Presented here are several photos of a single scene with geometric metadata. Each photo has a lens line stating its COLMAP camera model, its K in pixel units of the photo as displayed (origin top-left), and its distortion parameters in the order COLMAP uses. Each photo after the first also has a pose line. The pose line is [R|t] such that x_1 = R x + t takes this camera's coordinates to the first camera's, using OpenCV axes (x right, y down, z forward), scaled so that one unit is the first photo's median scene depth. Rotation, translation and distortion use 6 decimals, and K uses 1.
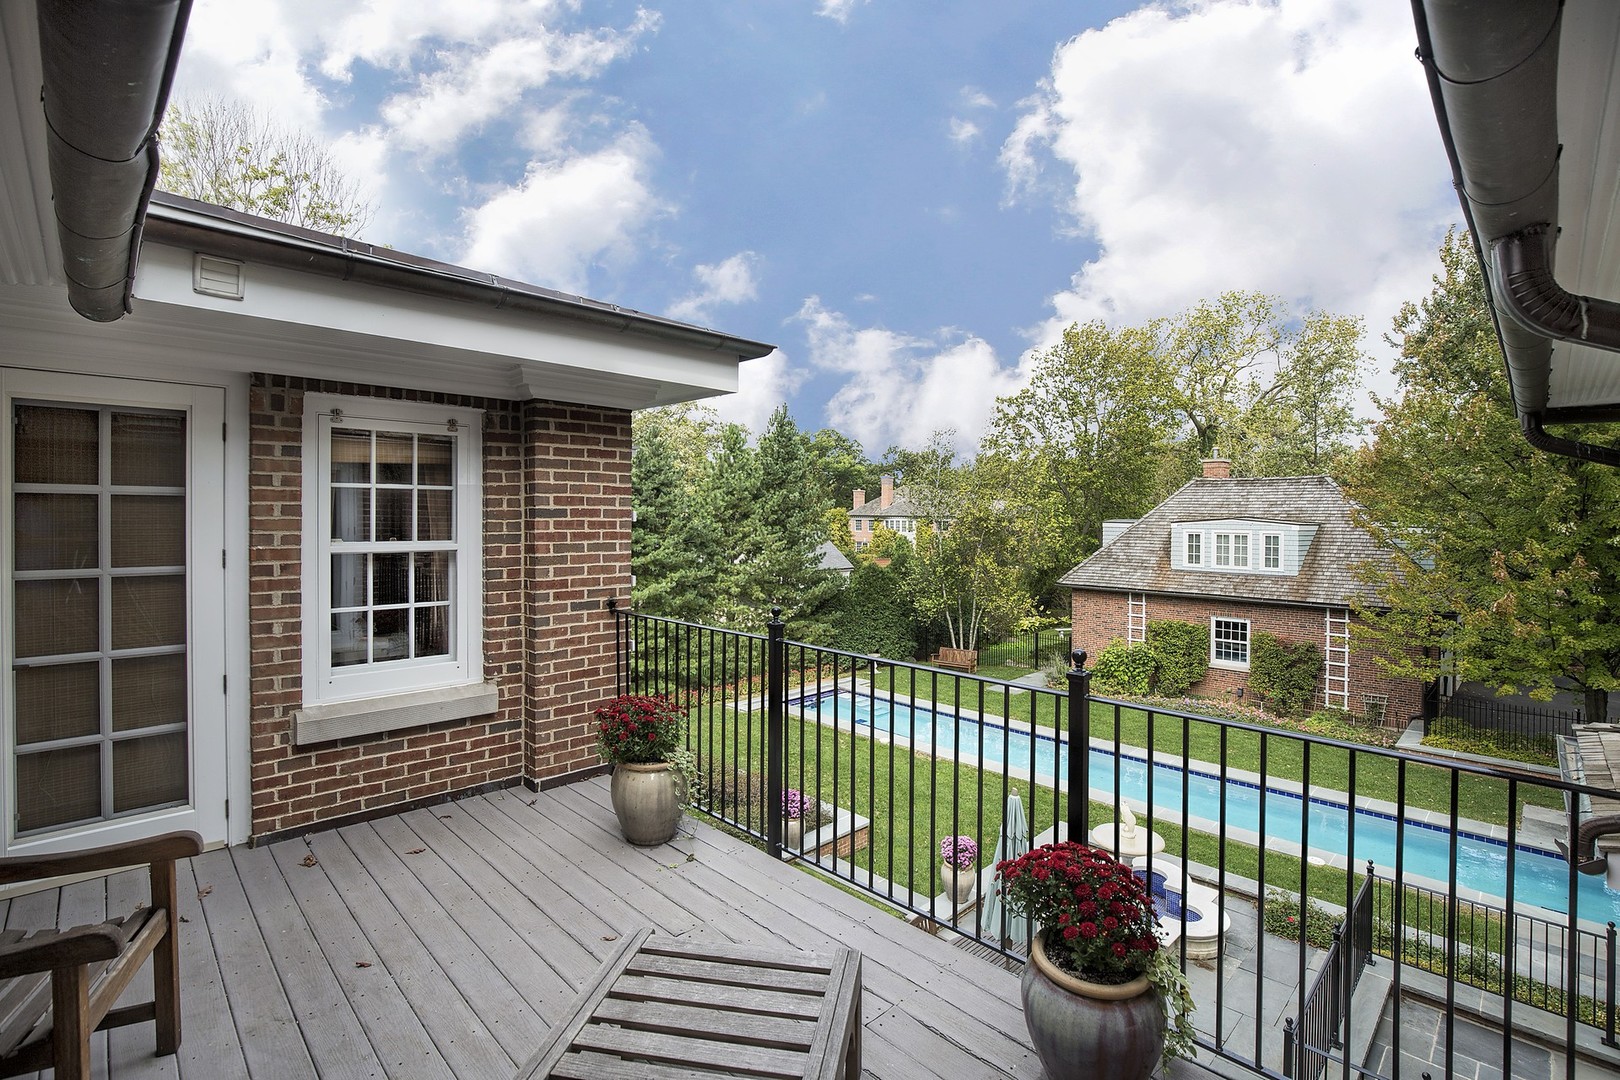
lens RADIAL K [[748.0, 0, 816.0], [0, 748.0, 525.0], [0, 0, 1]] dist [-0.002217, 0.000152]
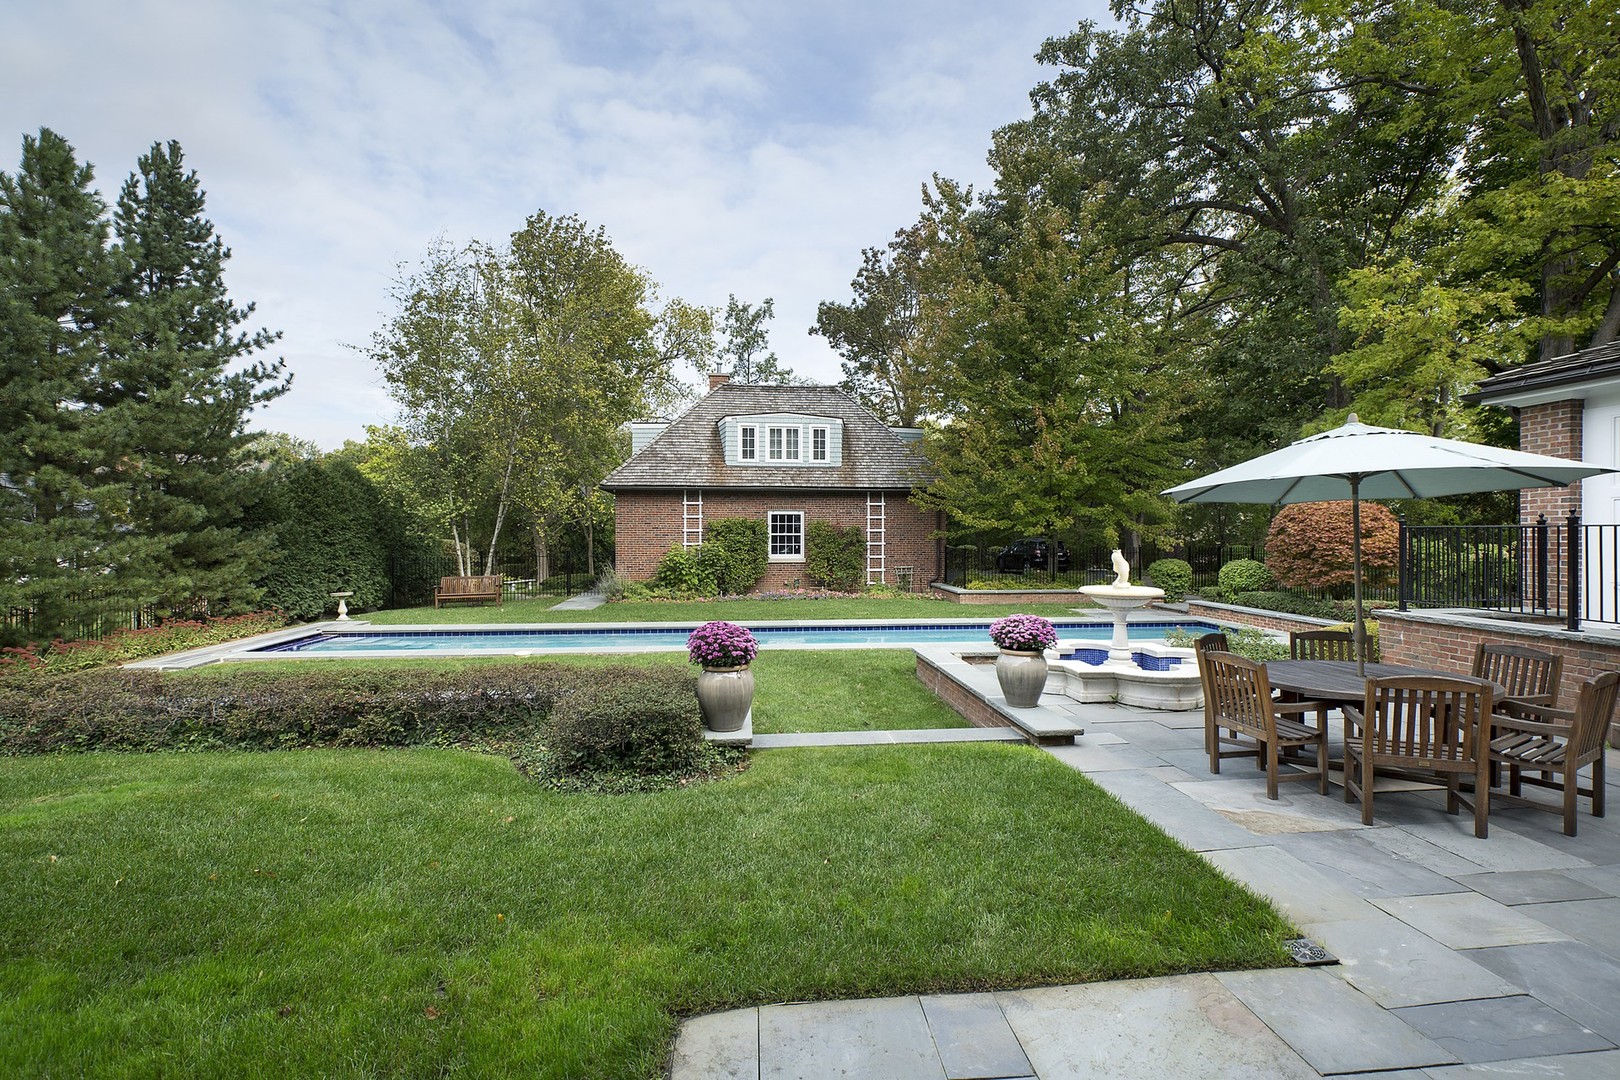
lens RADIAL K [[748.0, 0, 805.1], [0, 748.0, 535.9], [0, 0, 1]] dist [-0.002217, 0.000152]
pose [[0.641343, -0.008727, 0.767204, -0.193789], [0.010942, 0.999938, 0.002228, 0.153863], [-0.767176, 0.006966, 0.641399, 0.335160]]
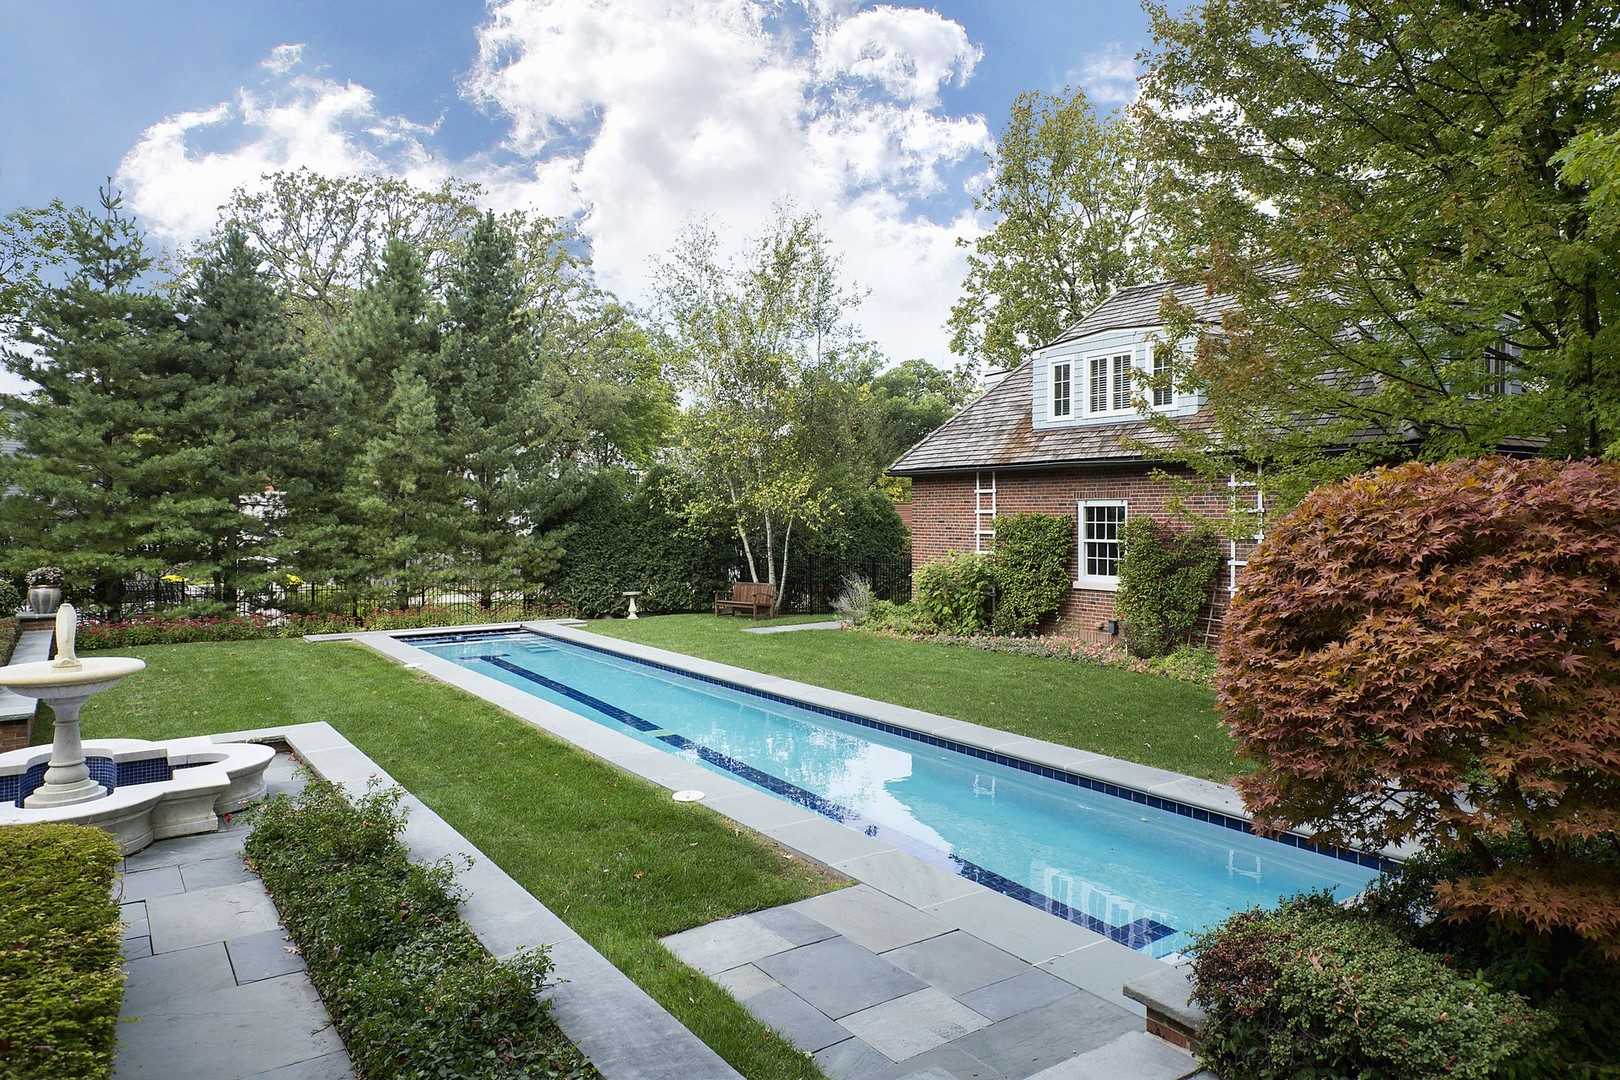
lens RADIAL K [[1024.2, 0, 807.5], [0, 1024.2, 533.9], [0, 0, 1]] dist [0.002134, 0.000149]
pose [[0.986658, -0.002368, -0.162792, 0.451778], [0.003747, 0.999960, 0.008166, 0.140963], [0.162766, -0.008667, 0.986627, 0.178042]]
